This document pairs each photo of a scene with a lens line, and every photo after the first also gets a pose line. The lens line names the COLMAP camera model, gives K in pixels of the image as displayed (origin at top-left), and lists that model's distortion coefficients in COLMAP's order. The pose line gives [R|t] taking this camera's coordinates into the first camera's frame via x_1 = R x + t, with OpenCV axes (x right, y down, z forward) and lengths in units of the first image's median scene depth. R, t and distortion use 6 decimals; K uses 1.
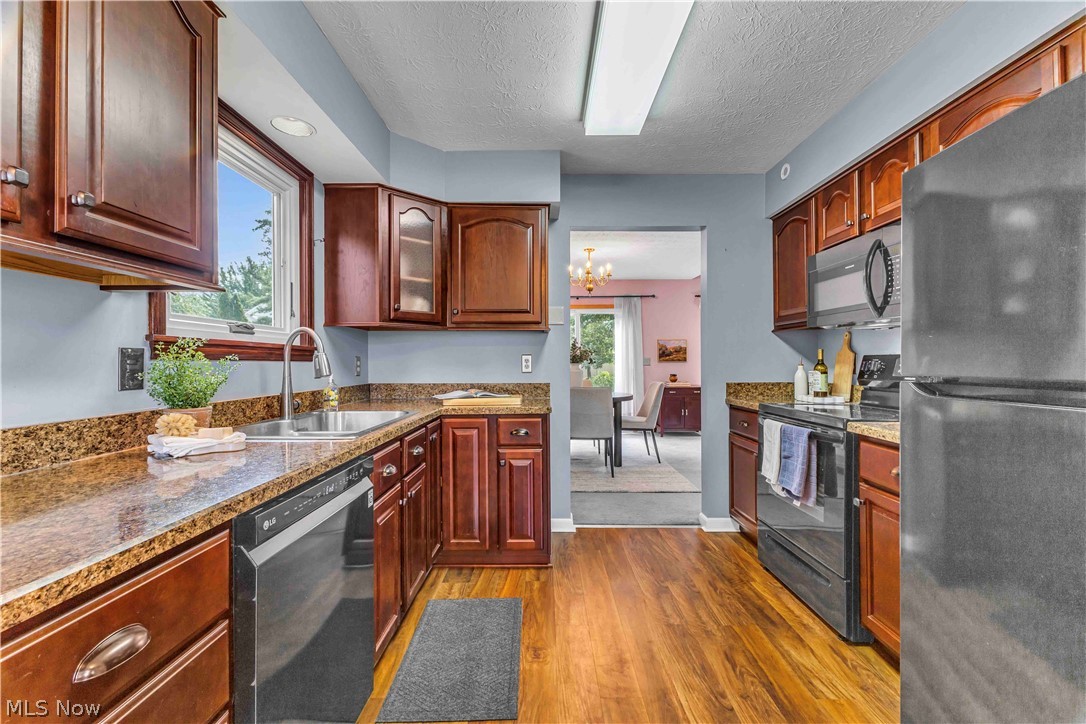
lens RADIAL K [[470.6, 0, 543.5], [0, 470.6, 360.1], [0, 0, 1]] dist [0.000320, 0.000080]
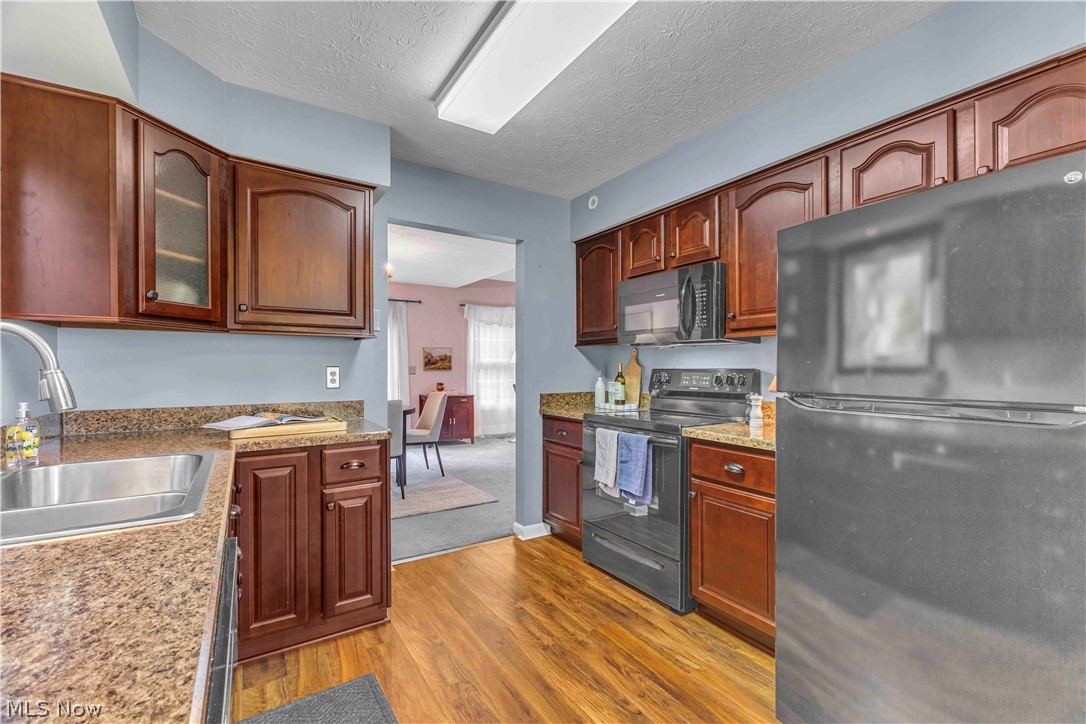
lens RADIAL K [[471.1, 0, 544.2], [0, 471.1, 366.9], [0, 0, 1]] dist [0.002787, 0.000202]
pose [[0.834971, 0.002798, 0.550288, -0.210369], [-0.004609, 0.999988, 0.001909, -0.016065], [-0.550275, -0.004130, 0.834973, 0.144063]]
